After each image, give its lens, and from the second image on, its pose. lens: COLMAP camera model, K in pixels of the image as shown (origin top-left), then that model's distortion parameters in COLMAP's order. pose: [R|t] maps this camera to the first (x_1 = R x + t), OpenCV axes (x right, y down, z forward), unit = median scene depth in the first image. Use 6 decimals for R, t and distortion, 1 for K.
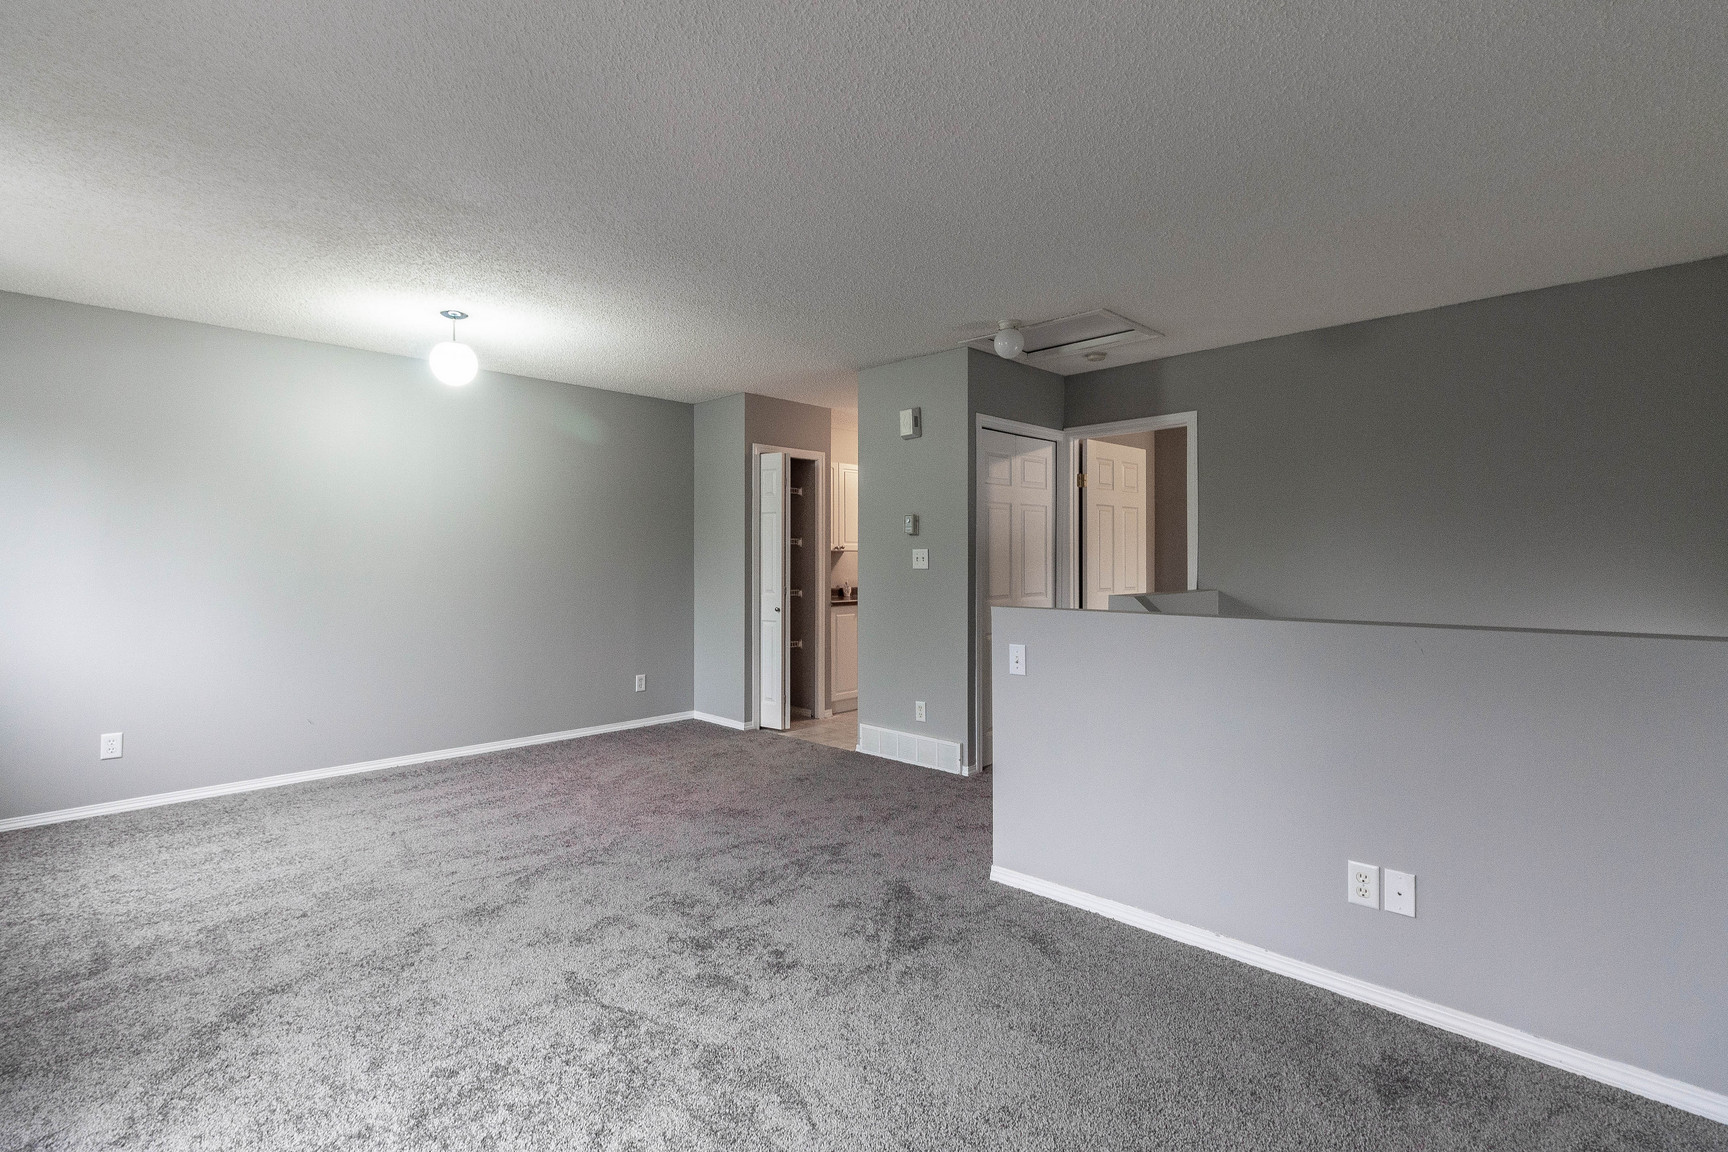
lens RADIAL K [[832.0, 0, 884.6], [0, 832.0, 543.7], [0, 0, 1]] dist [-0.000601, -0.000055]
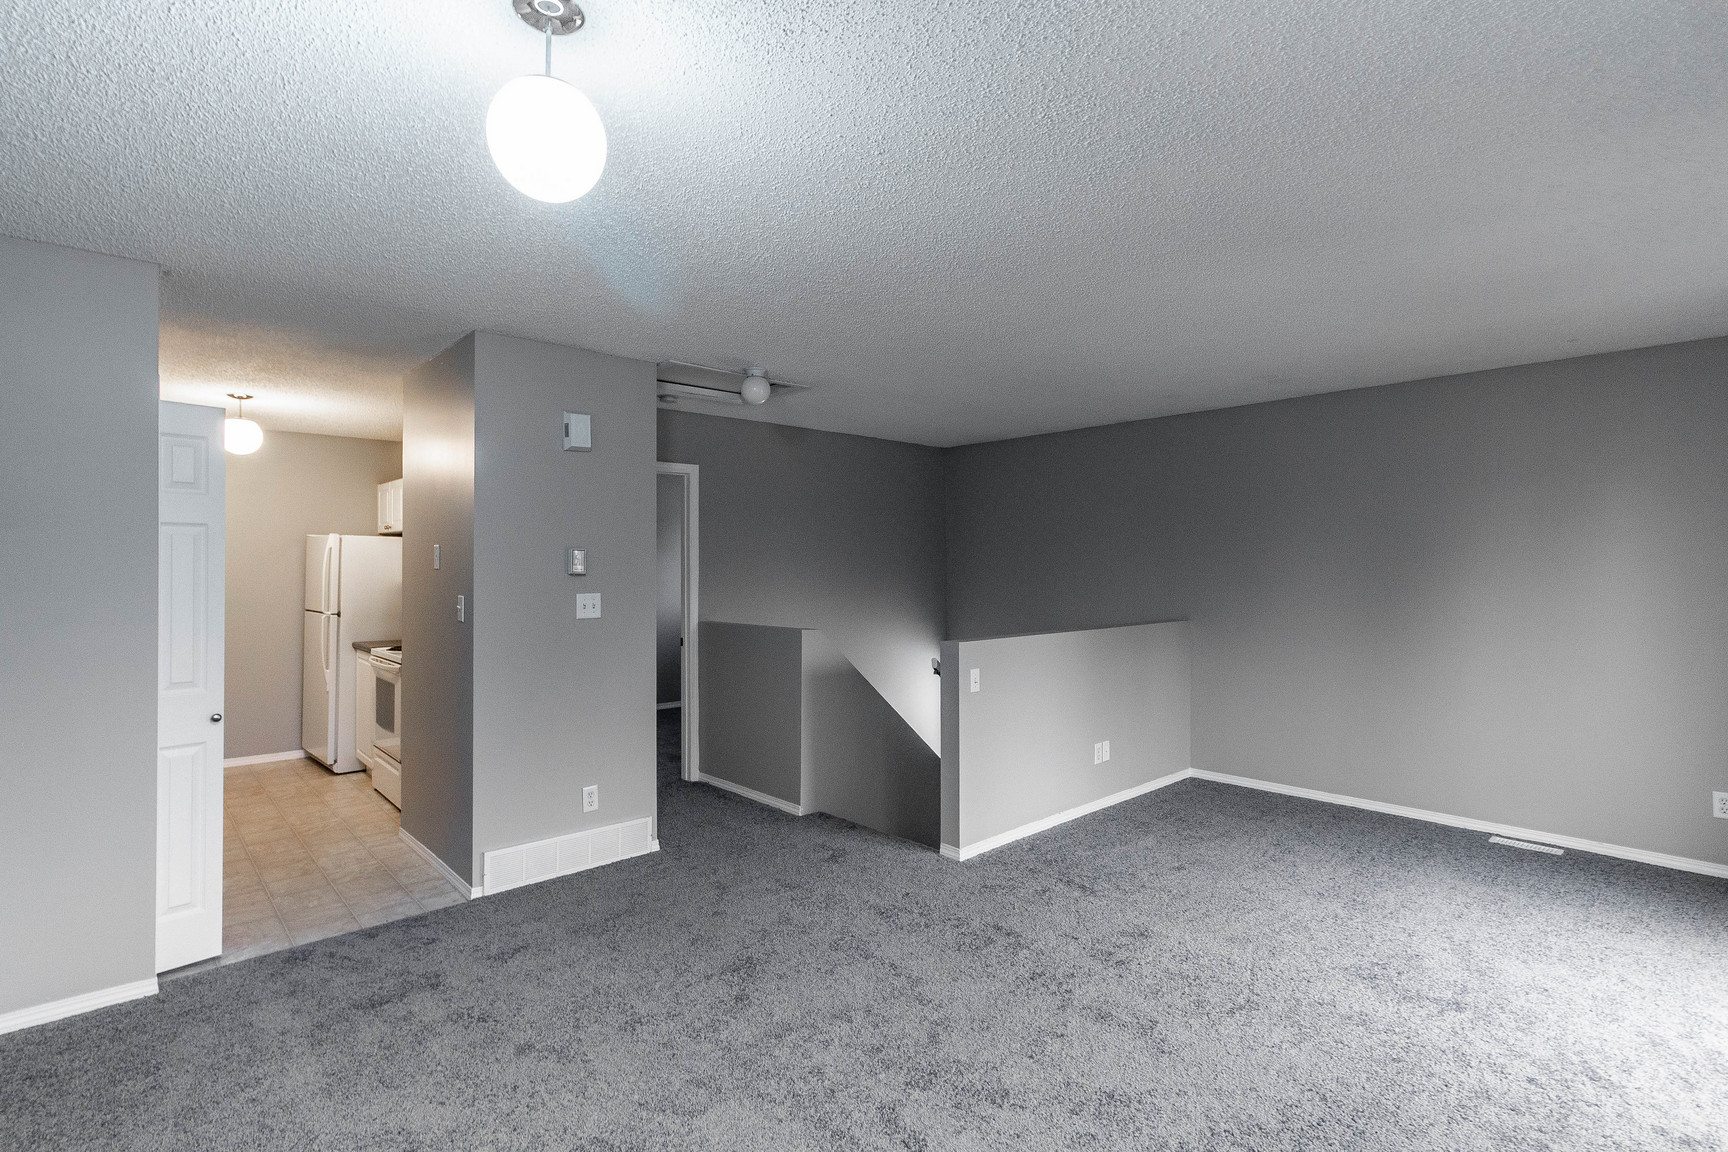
lens RADIAL K [[832.0, 0, 884.6], [0, 832.0, 543.7], [0, 0, 1]] dist [-0.000601, -0.000055]
pose [[0.053212, 0.029026, 0.998161, -0.739776], [-0.016775, 0.999462, -0.028170, -0.023835], [-0.998442, -0.015245, 0.053670, 0.680911]]
